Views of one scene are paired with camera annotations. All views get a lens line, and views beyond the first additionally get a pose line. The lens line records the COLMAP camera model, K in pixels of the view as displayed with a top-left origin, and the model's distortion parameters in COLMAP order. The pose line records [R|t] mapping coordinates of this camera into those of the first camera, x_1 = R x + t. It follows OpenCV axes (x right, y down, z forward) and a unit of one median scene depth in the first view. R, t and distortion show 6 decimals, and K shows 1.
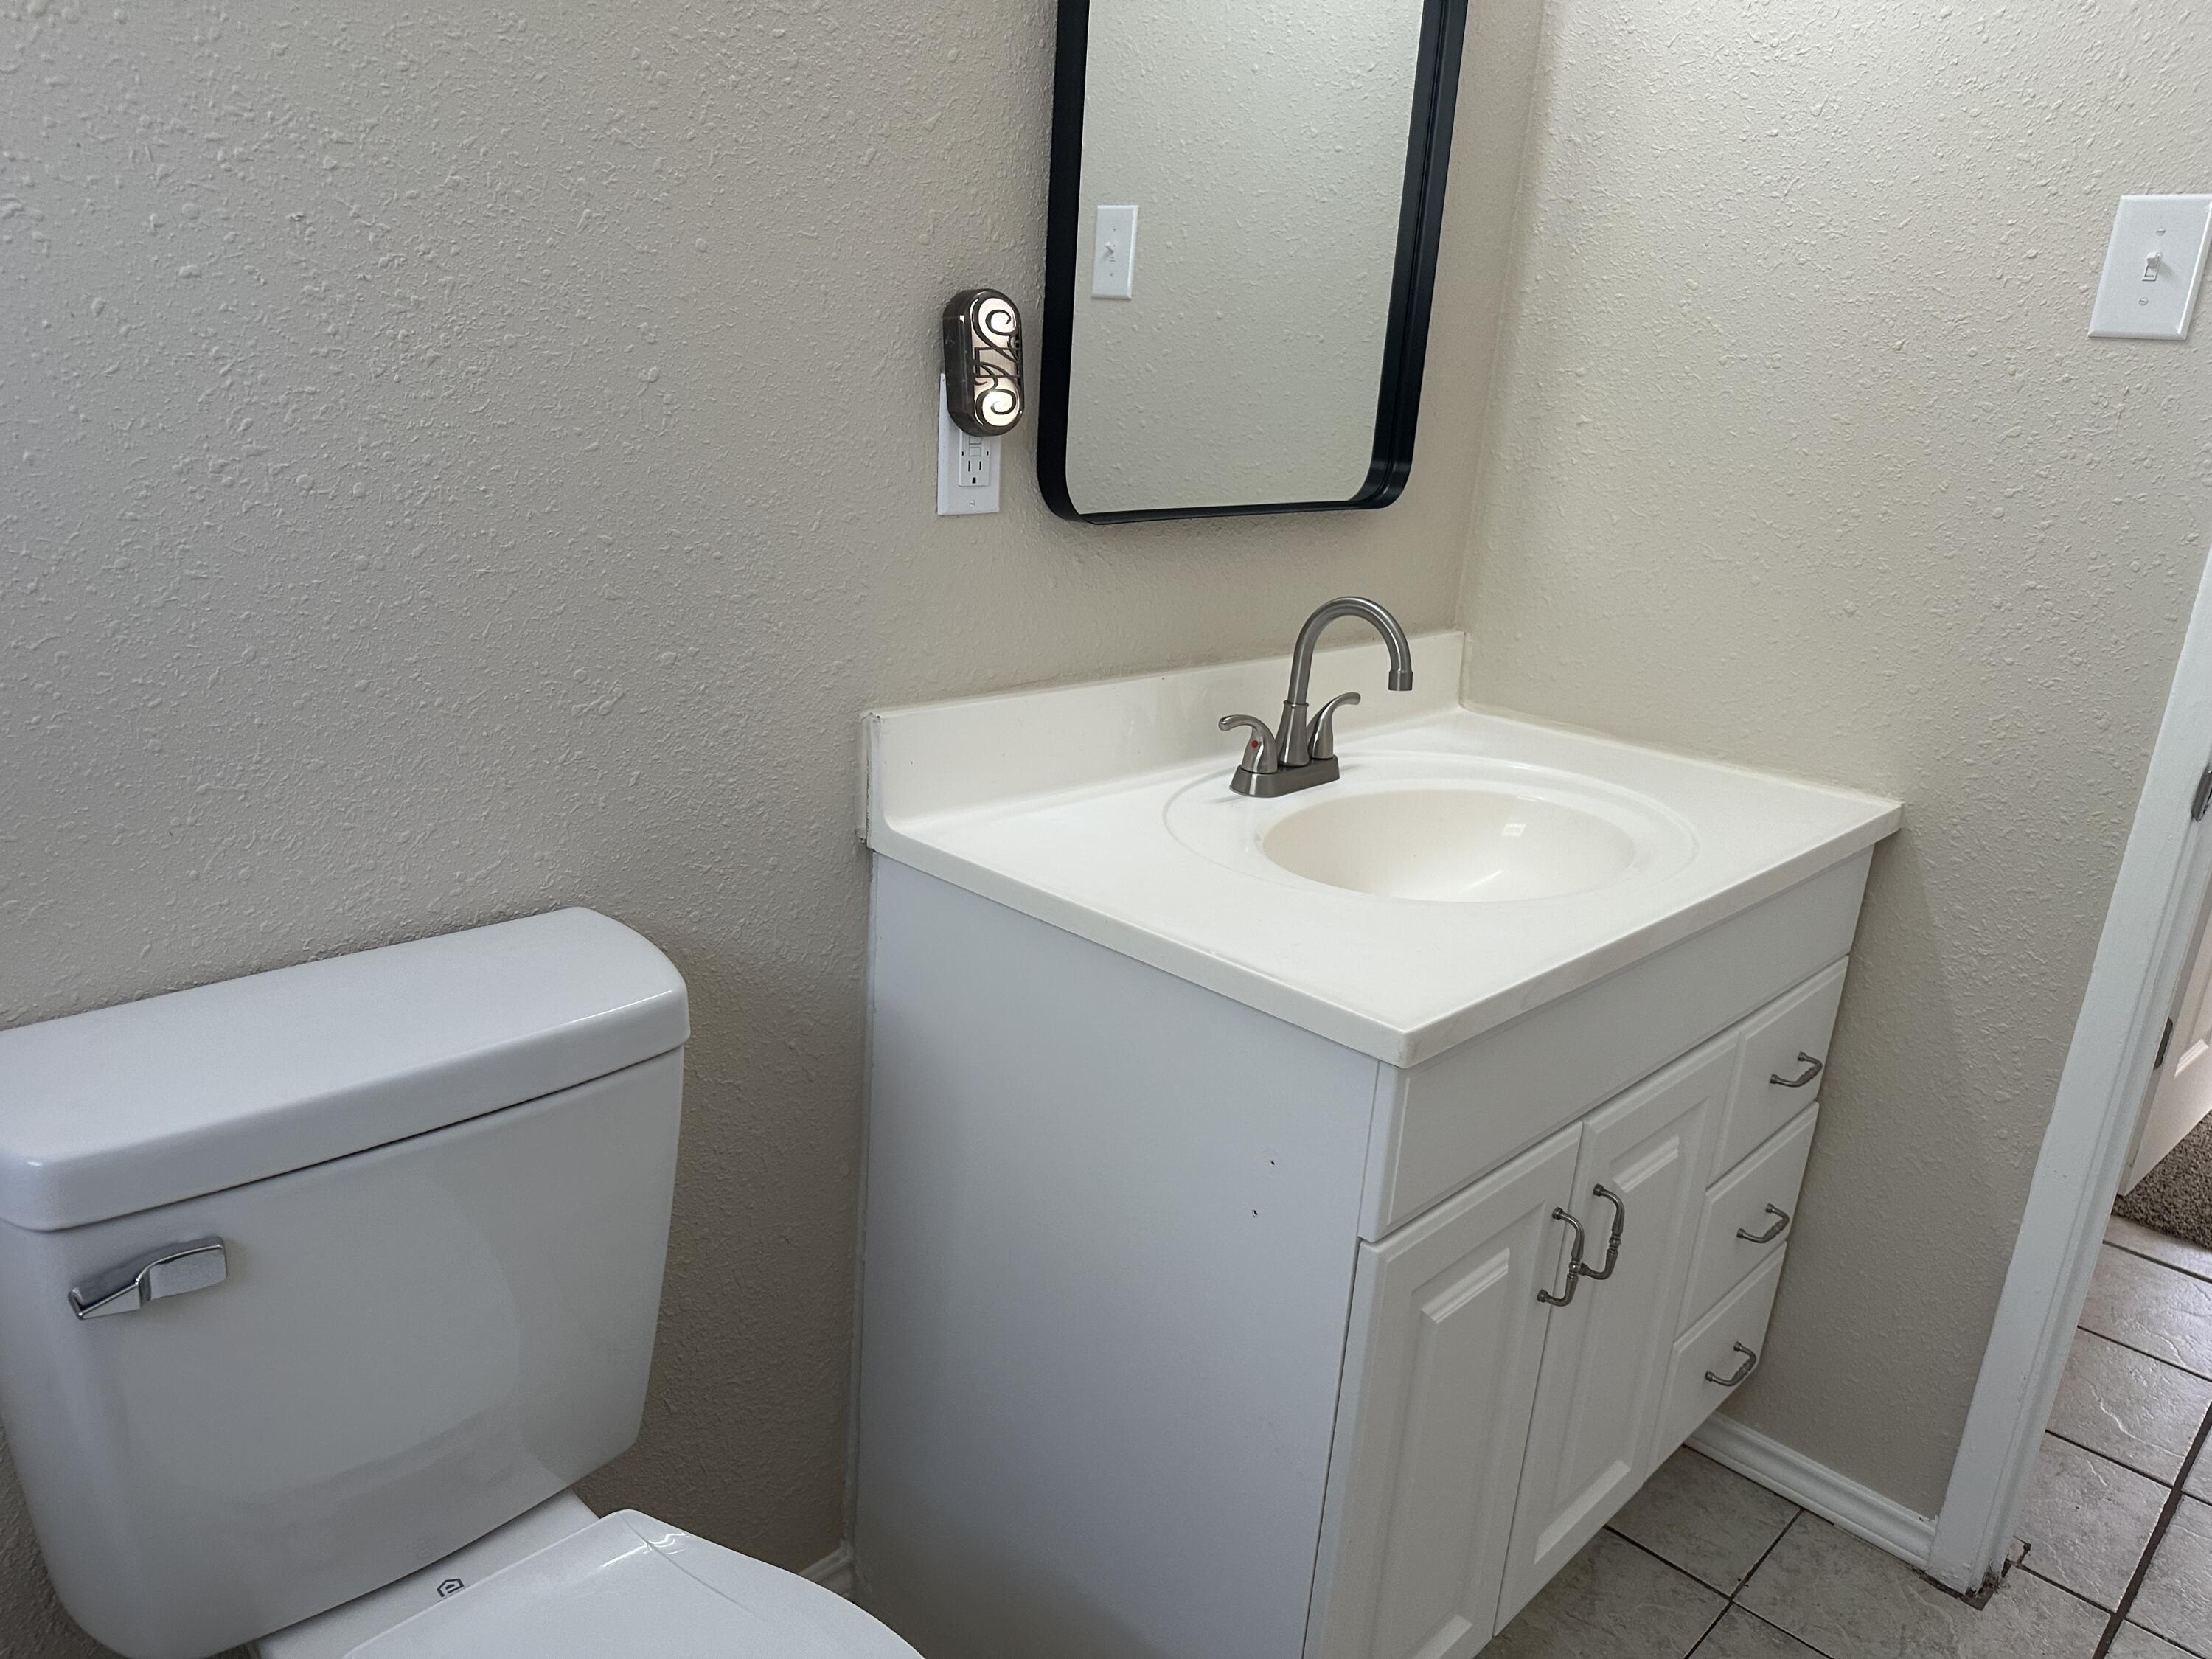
lens RADIAL K [[1534.1, 0, 1106.0], [0, 1534.1, 829.5], [0, 0, 1]] dist [0.081576, -0.205607]
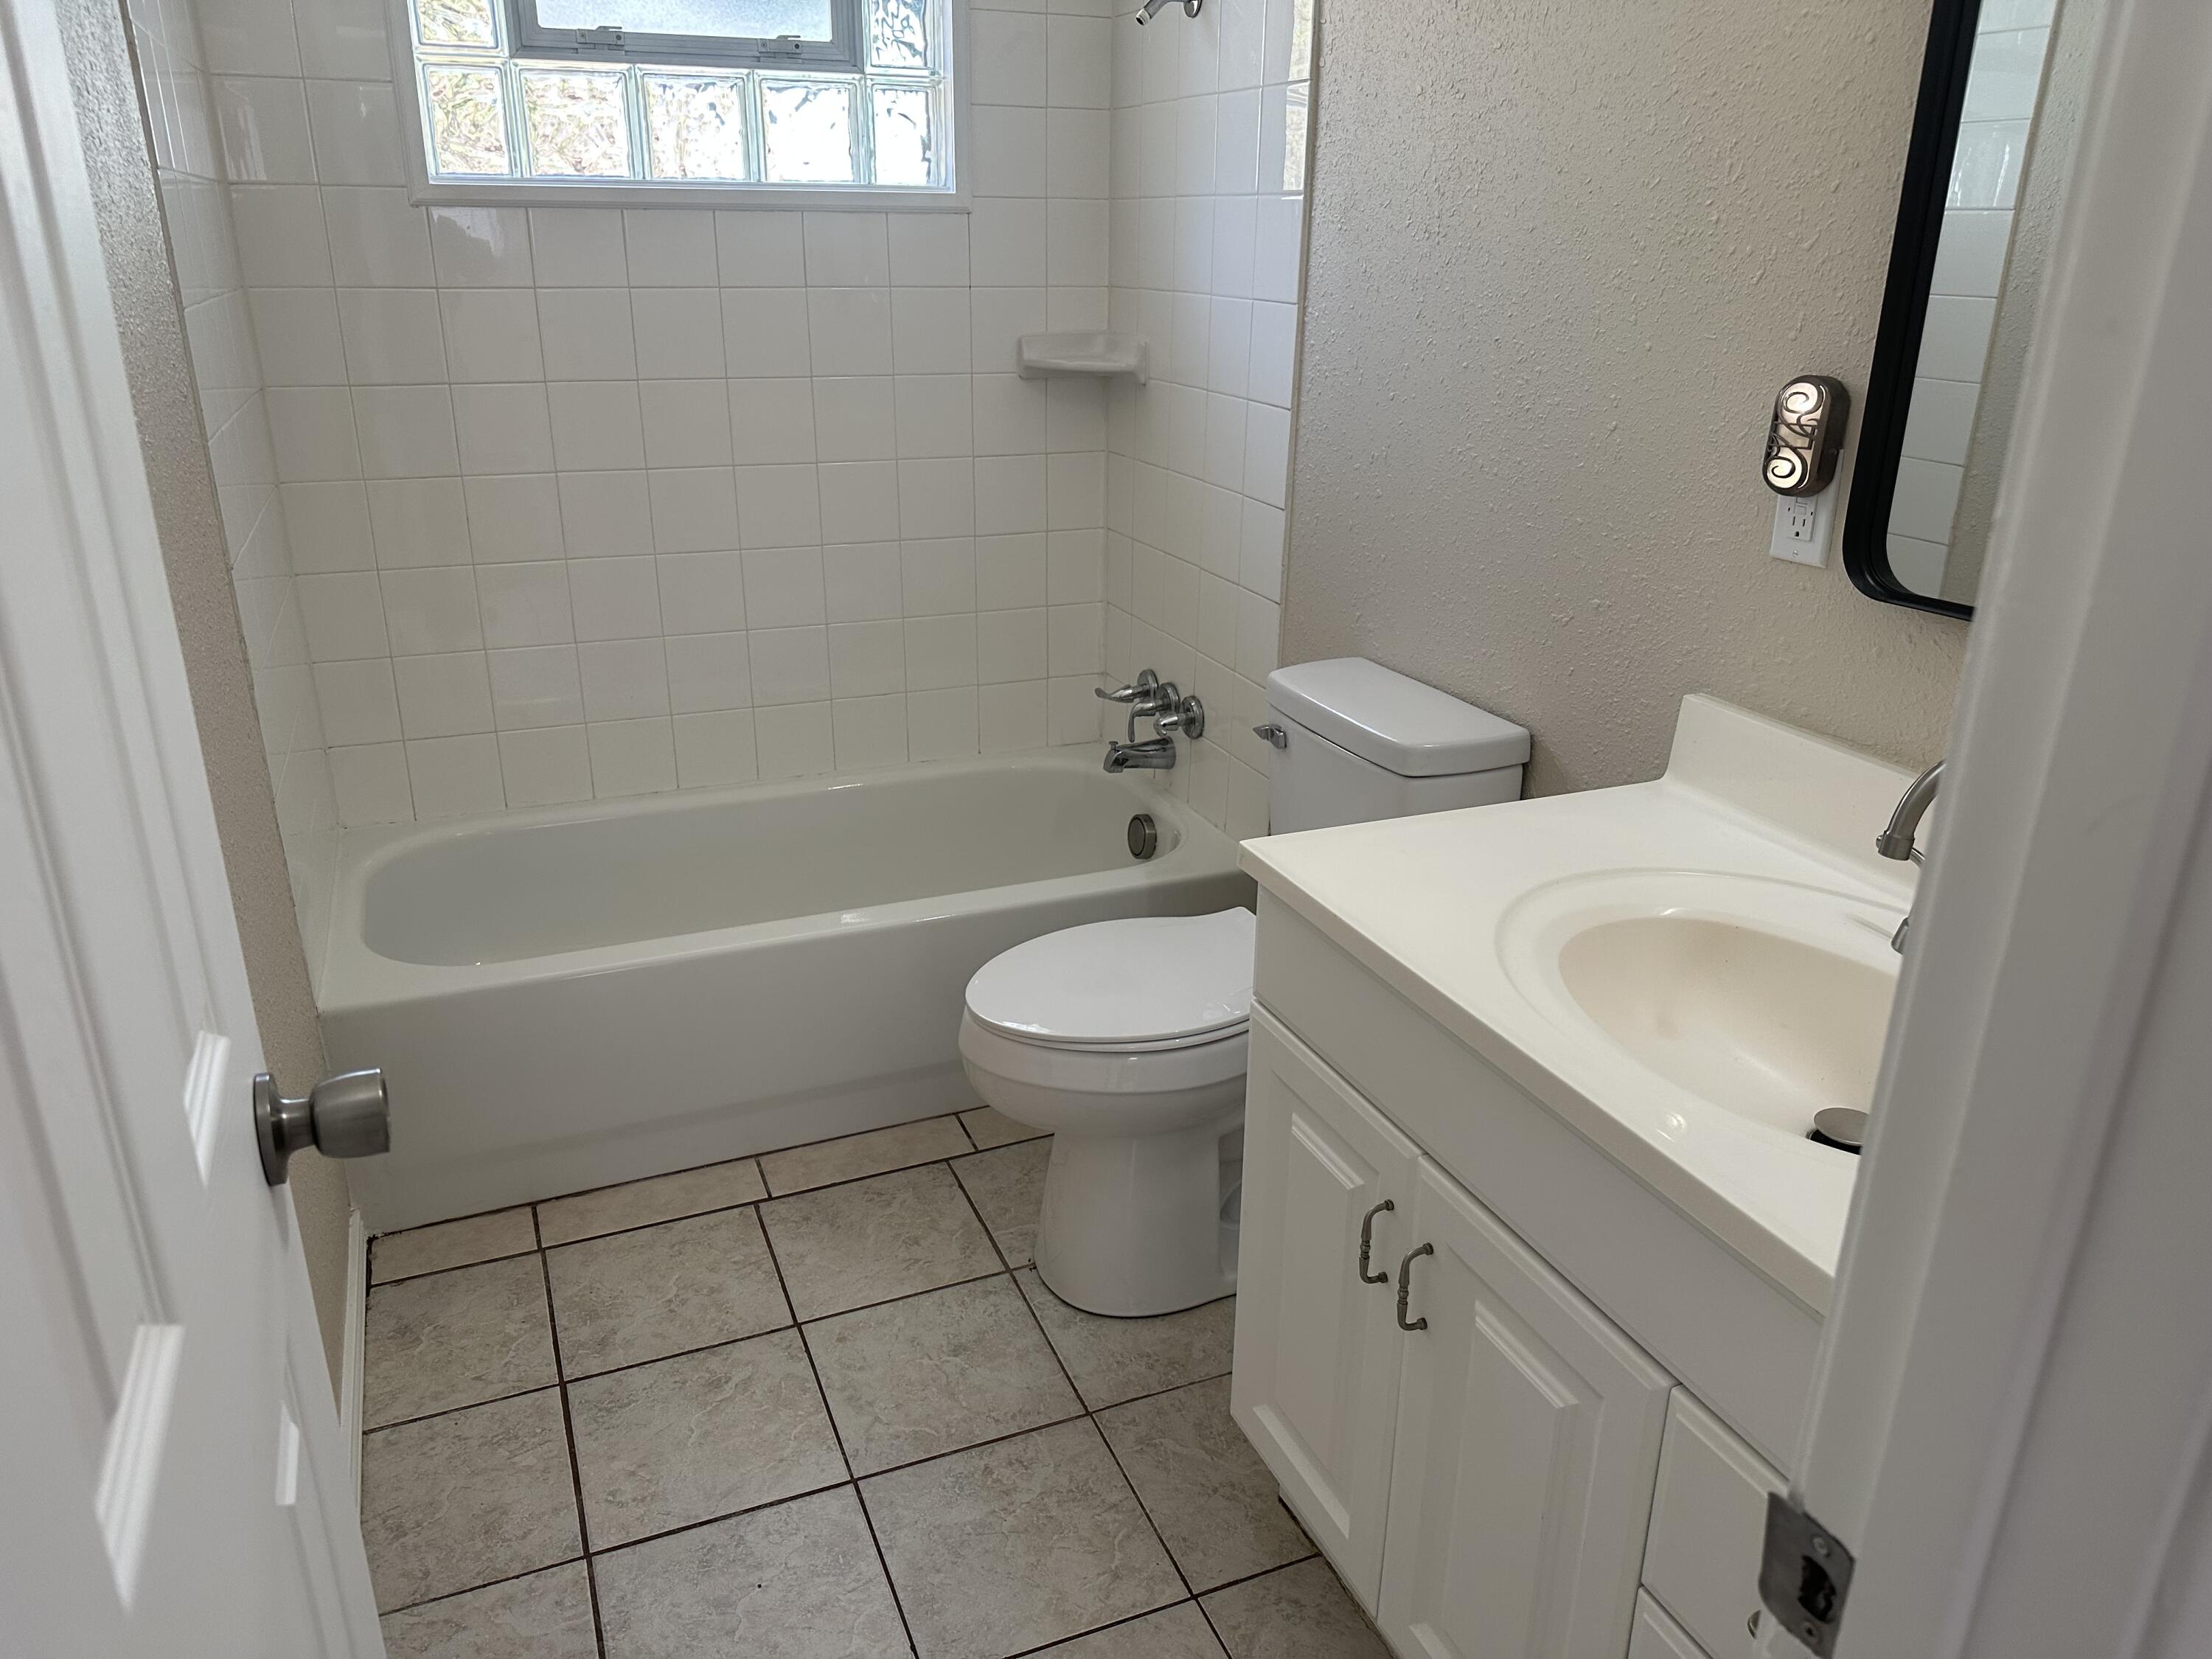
lens RADIAL K [[1534.1, 0, 1106.0], [0, 1534.1, 829.5], [0, 0, 1]] dist [0.081576, -0.205607]
pose [[-0.396748, 0.254658, -0.881896, 1.221824], [-0.307464, 0.868380, 0.389078, -0.330342], [0.864903, 0.425517, -0.266230, 0.964782]]
